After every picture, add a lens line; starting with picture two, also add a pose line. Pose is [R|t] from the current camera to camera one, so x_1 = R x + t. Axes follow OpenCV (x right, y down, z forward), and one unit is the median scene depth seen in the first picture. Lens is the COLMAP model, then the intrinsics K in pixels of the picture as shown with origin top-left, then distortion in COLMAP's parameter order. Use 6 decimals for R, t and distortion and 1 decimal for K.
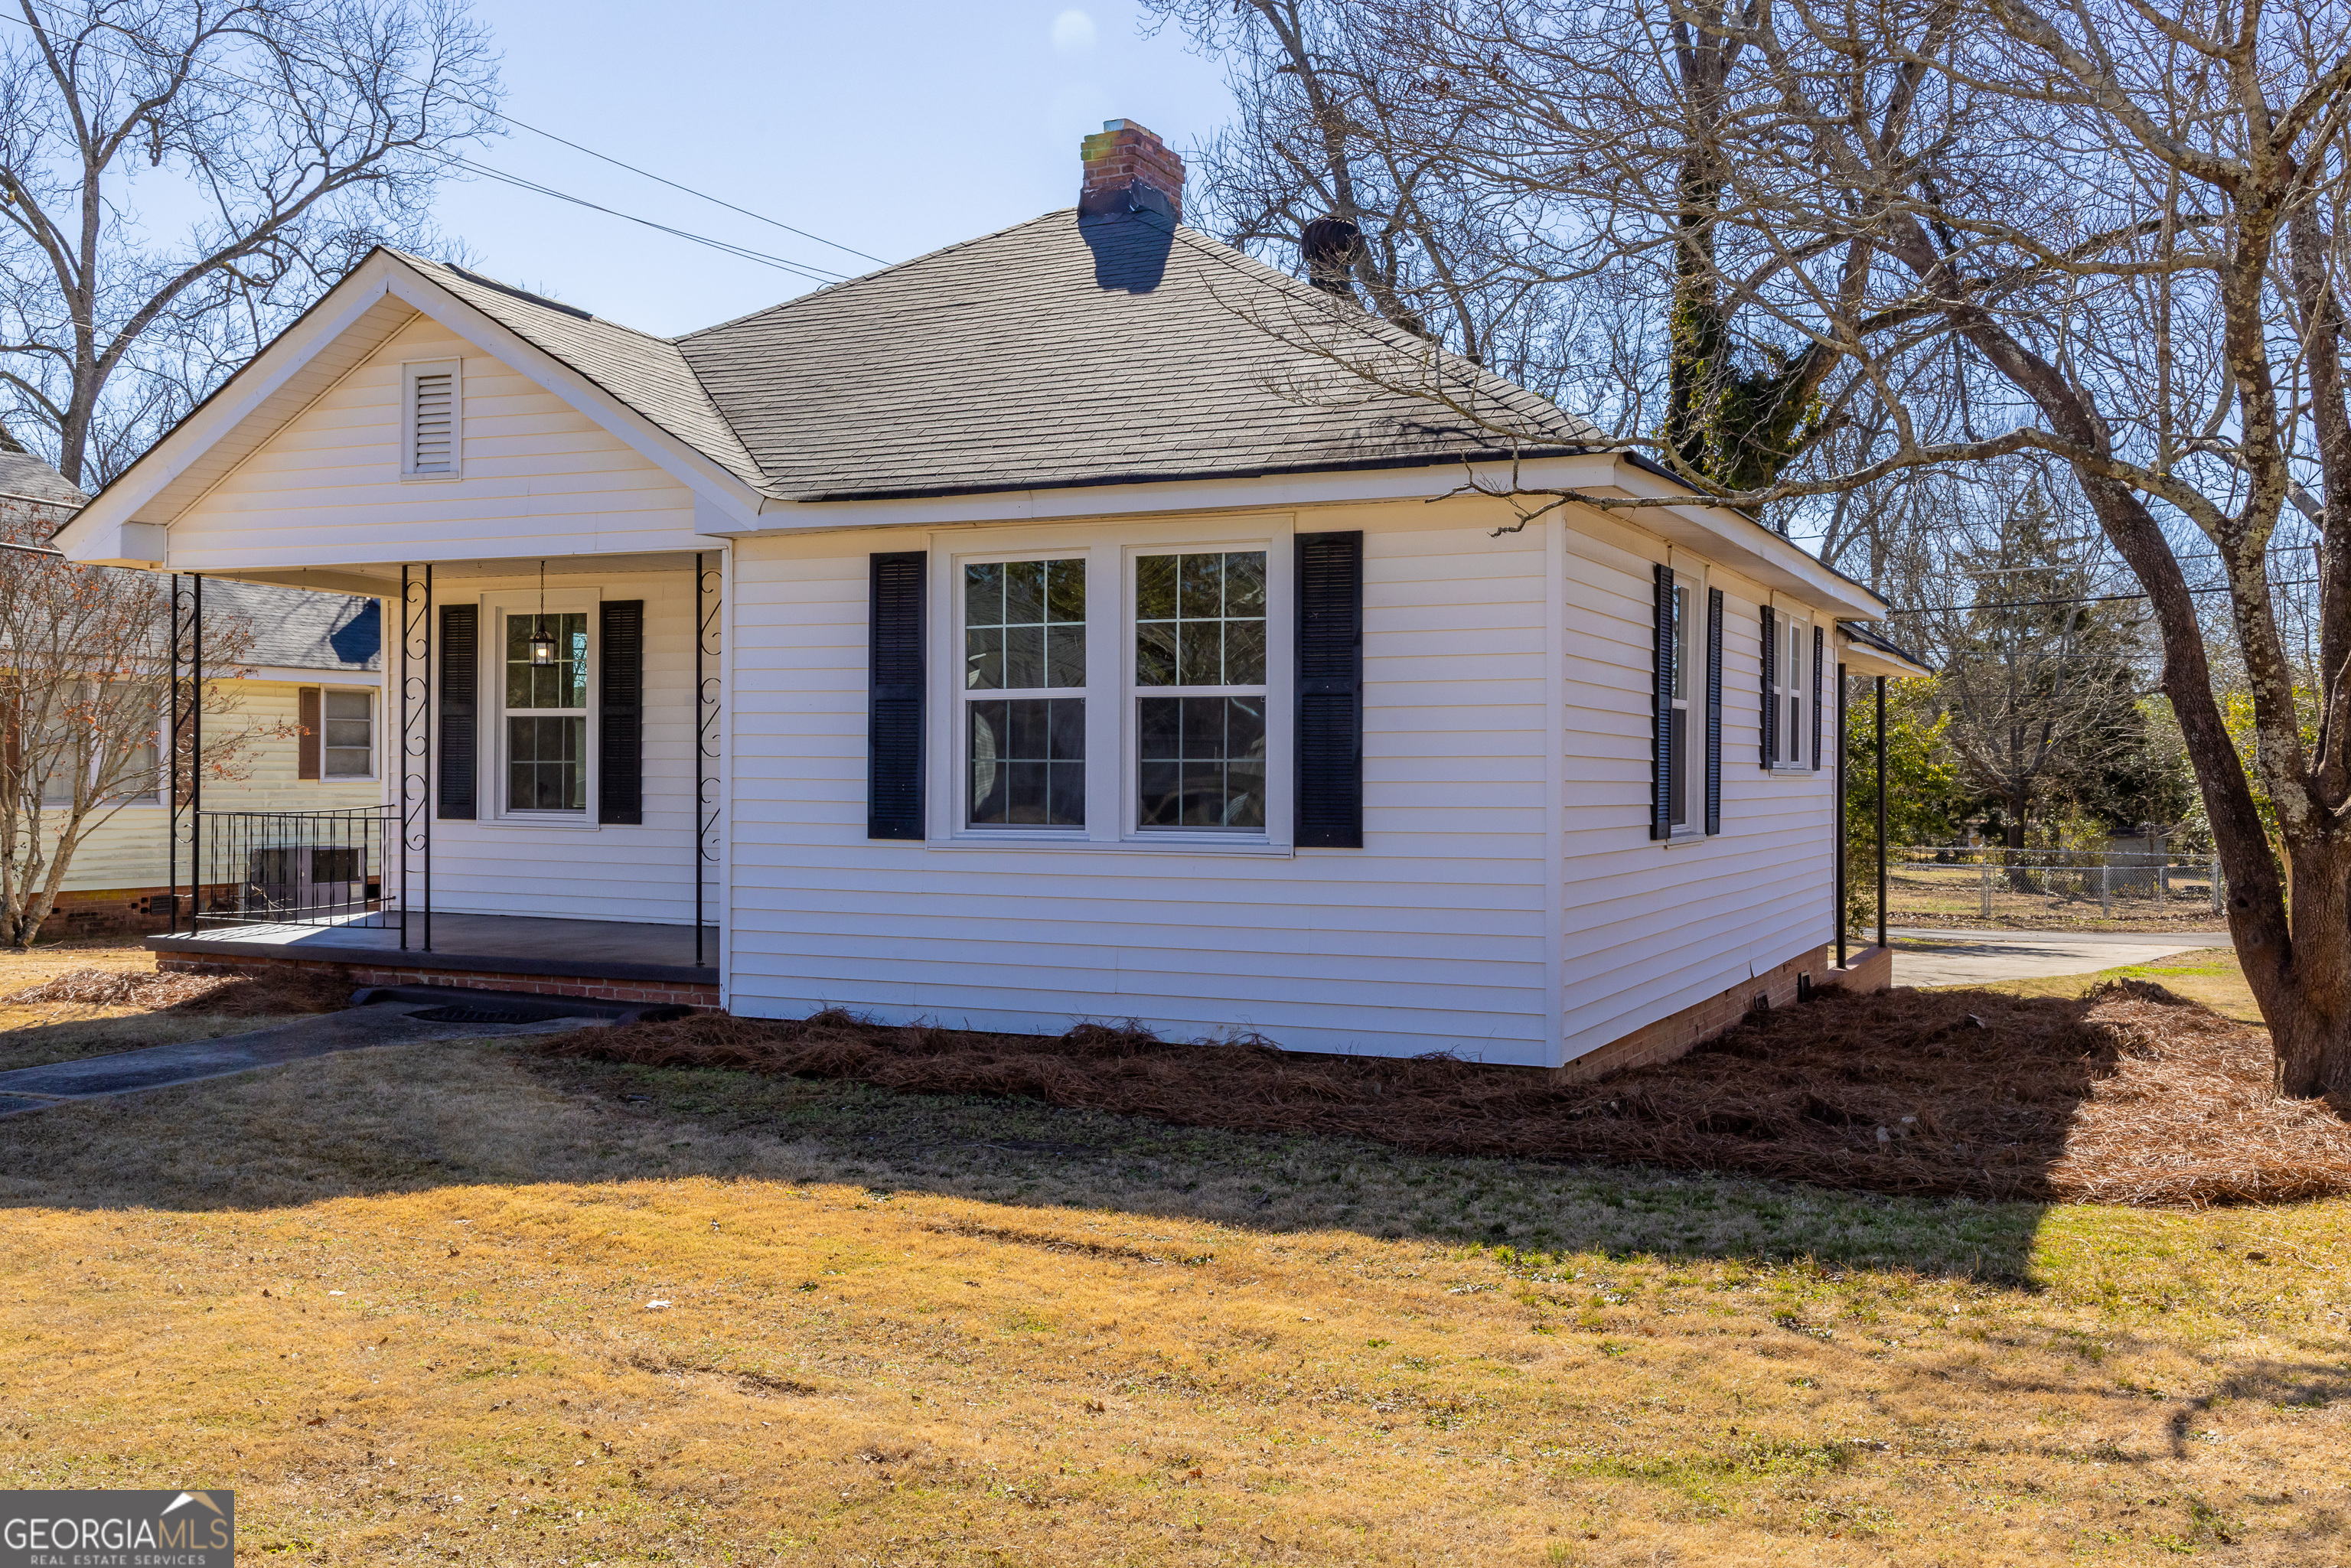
lens RADIAL K [[2258.4, 0, 1151.0], [0, 2258.4, 770.6], [0, 0, 1]] dist [-0.003292, 0.000000]
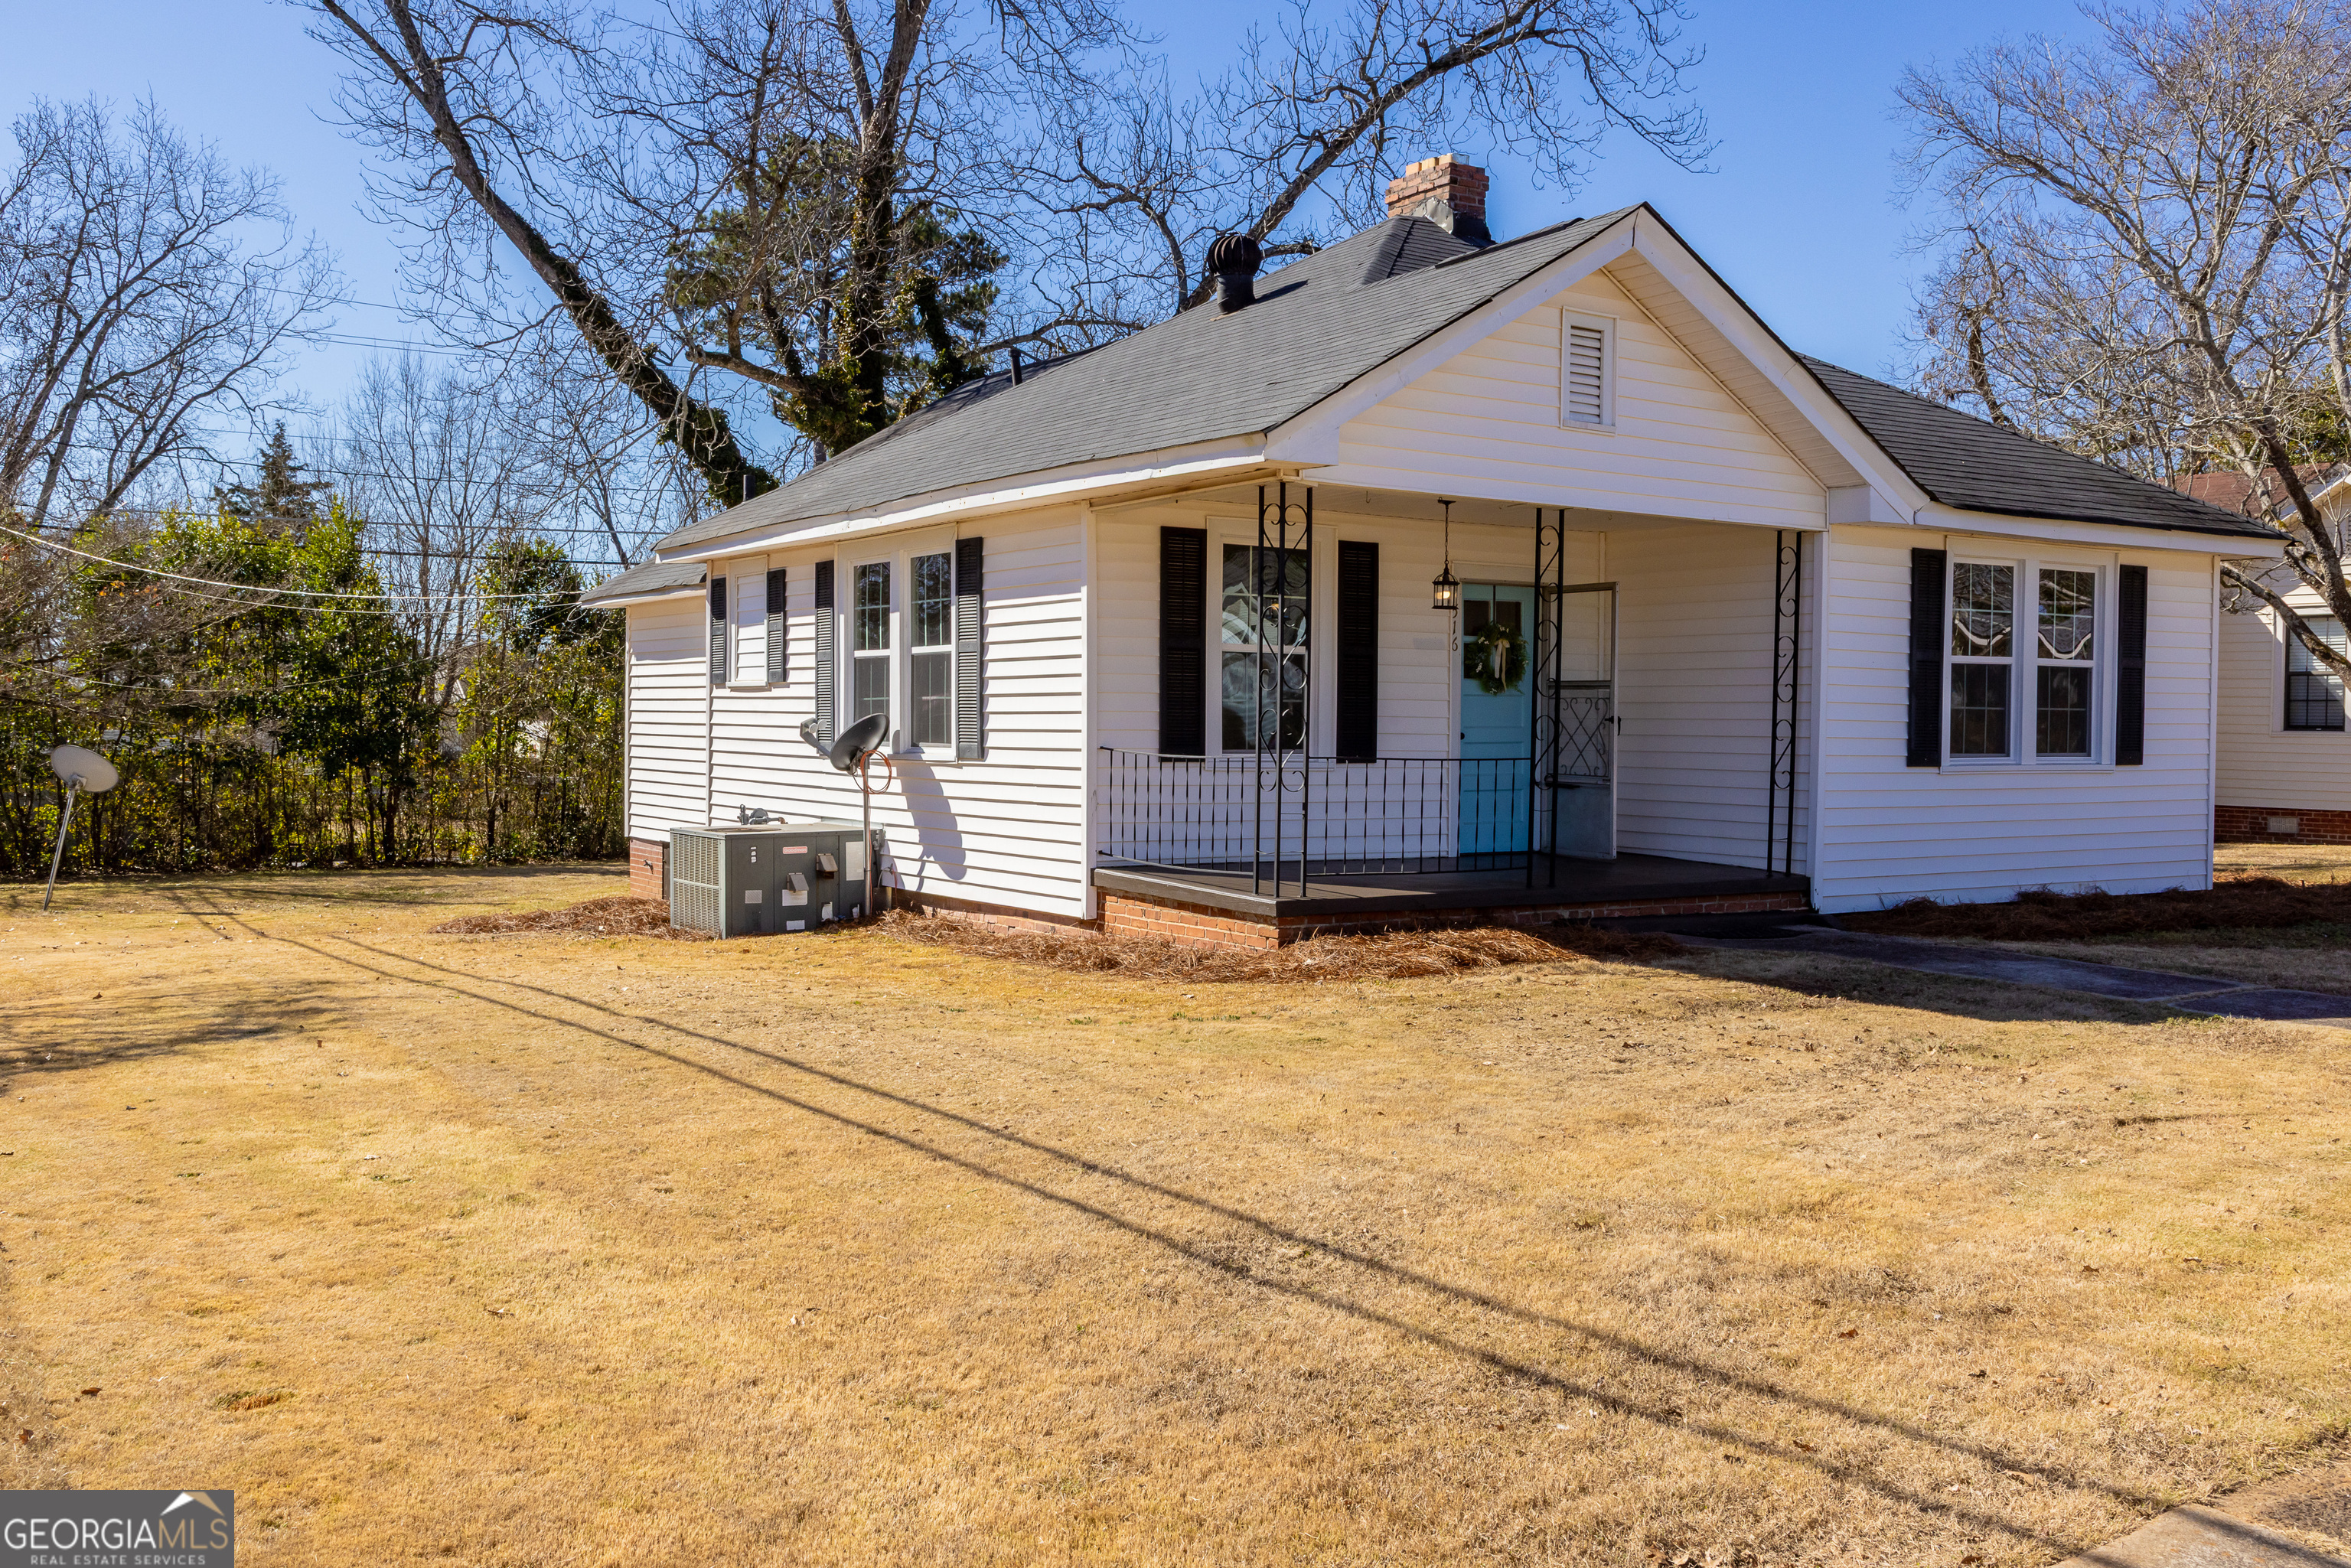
lens RADIAL K [[2128.6, 0, 1170.5], [0, 2128.6, 781.1], [0, 0, 1]] dist [-0.029527, -0.007860]
pose [[0.515504, -0.026282, 0.856484, -1.410962], [-0.009092, 0.999305, 0.036137, -0.002014], [-0.856839, -0.026416, 0.514907, 0.743563]]
